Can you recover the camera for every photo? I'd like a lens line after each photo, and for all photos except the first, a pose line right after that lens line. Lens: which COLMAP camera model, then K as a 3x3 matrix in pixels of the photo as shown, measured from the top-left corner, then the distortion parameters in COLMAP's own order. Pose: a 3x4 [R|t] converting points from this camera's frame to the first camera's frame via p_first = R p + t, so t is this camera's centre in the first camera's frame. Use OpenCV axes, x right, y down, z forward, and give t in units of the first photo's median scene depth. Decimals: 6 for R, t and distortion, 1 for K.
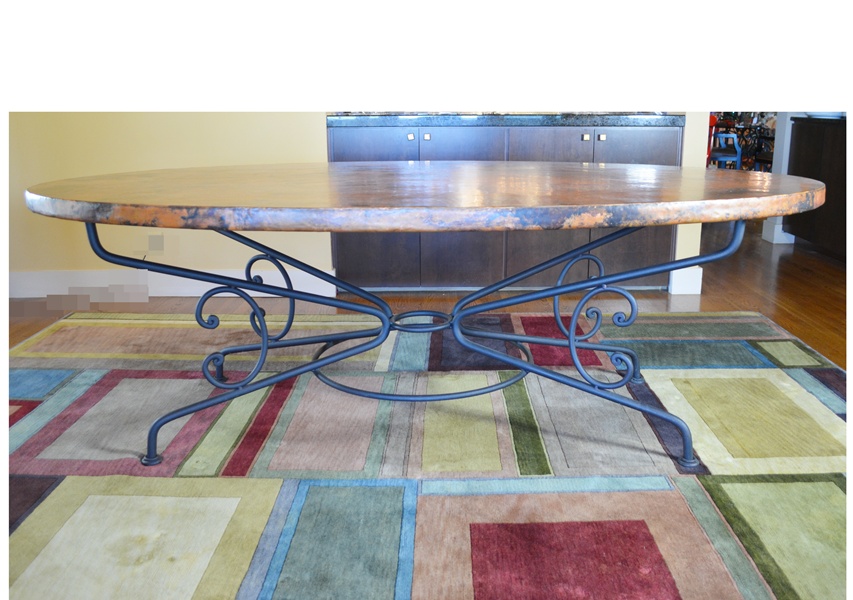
lens RADIAL K [[736.9, 0, 441.6], [0, 736.9, 311.1], [0, 0, 1]] dist [-0.077935, 0.008408]
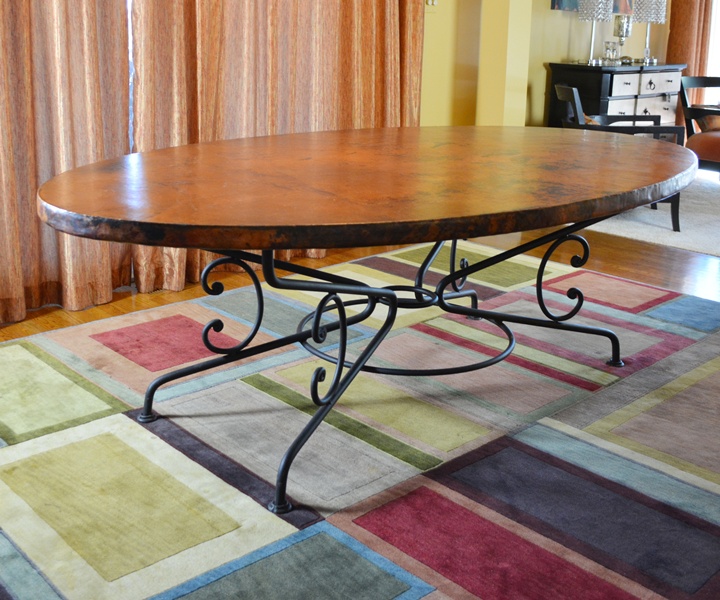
lens RADIAL K [[882.0, 0, 277.9], [0, 882.0, 227.7], [0, 0, 1]] dist [-0.081480, 0.000000]
pose [[-0.766078, 0.149821, -0.625042, 0.982274], [-0.176213, 0.886239, 0.428403, -0.644419], [0.618121, 0.438331, -0.652528, 1.891057]]
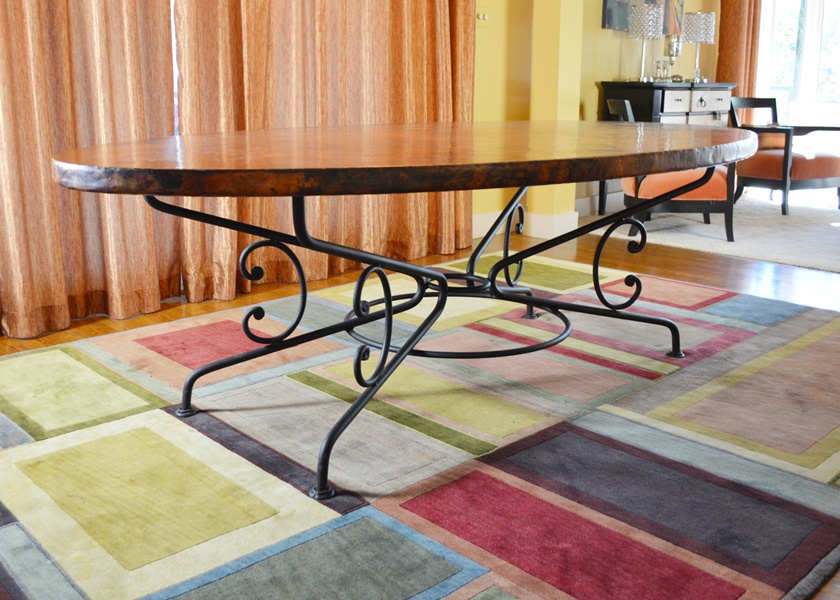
lens RADIAL K [[842.2, 0, 359.8], [0, 842.2, 283.3], [0, 0, 1]] dist [-0.081258, 0.000000]
pose [[-0.752479, 0.167485, -0.636965, 0.894169], [-0.166617, 0.887257, 0.430131, -0.508552], [0.637192, 0.429794, -0.639737, 1.876218]]
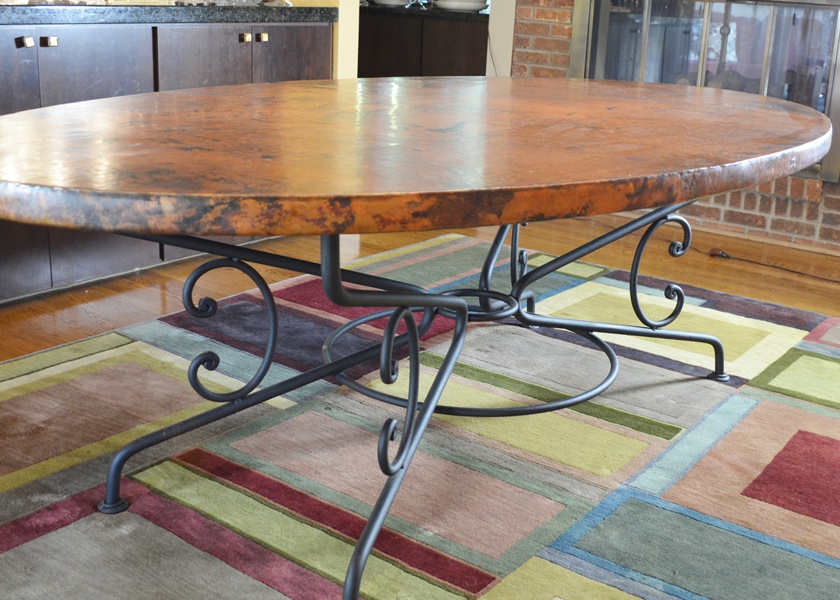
lens RADIAL K [[991.8, 0, 462.9], [0, 991.8, 299.7], [0, 0, 1]] dist [-0.085652, 0.000000]
pose [[0.576143, -0.213323, 0.789020, -0.939594], [0.172108, 0.975360, 0.138029, -0.149525], [-0.799023, 0.056272, 0.598661, 0.476292]]
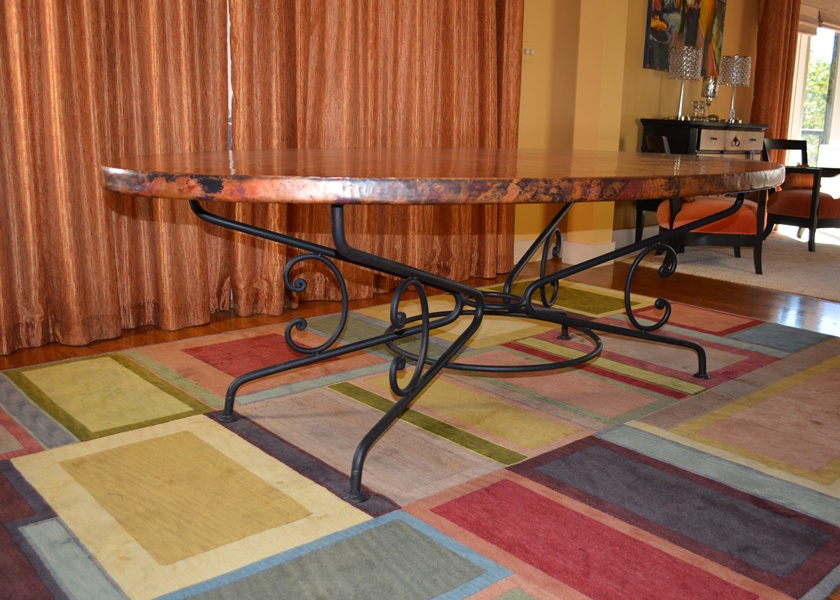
lens RADIAL K [[801.1, 0, 427.1], [0, 801.1, 320.2], [0, 0, 1]] dist [-0.083019, 0.000000]
pose [[-0.742599, 0.155617, -0.651406, 0.874428], [-0.199284, 0.877233, 0.436747, -0.487308], [0.639400, 0.454143, -0.620421, 1.882941]]
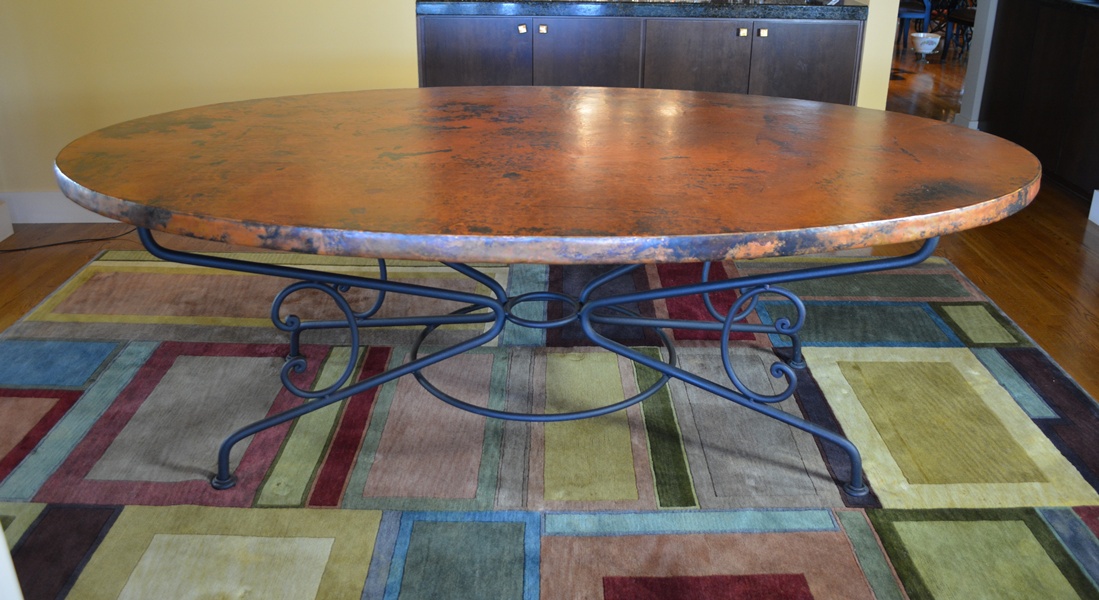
lens RADIAL K [[909.4, 0, 556.2], [0, 909.4, 284.8], [0, 0, 1]] dist [-0.076282, 0.006760]
pose [[0.999885, 0.008202, 0.012784, -0.029149], [-0.009802, 0.991388, 0.130587, -0.169393], [-0.011603, -0.130697, 0.991354, -0.009866]]
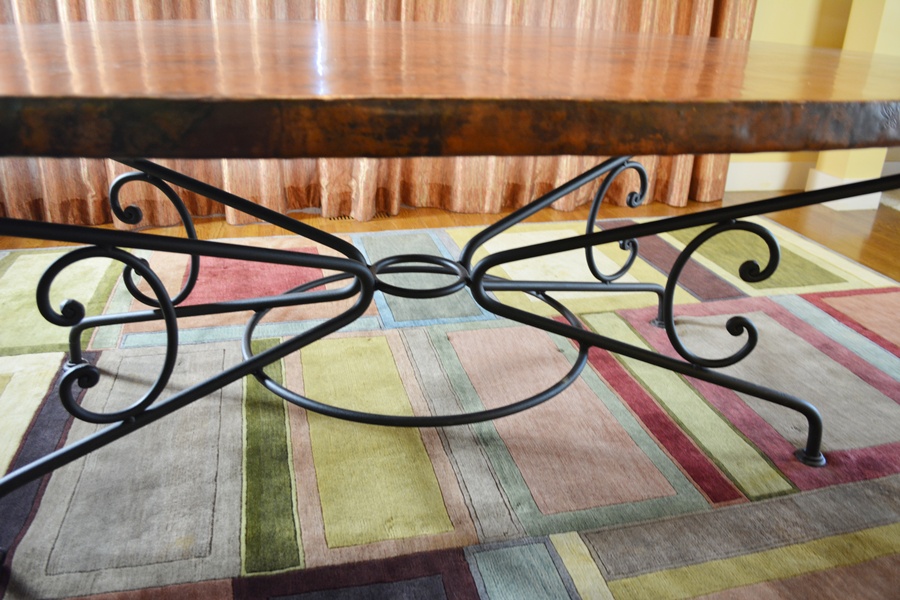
lens RADIAL K [[702.7, 0, 454.5], [0, 702.7, 302.1], [0, 0, 1]] dist [-0.075741, 0.010592]
pose [[-0.967205, 0.079333, -0.241289, 0.103437], [-0.095892, 0.765618, 0.636109, -0.410693], [0.235199, 0.638385, -0.732902, 1.688984]]
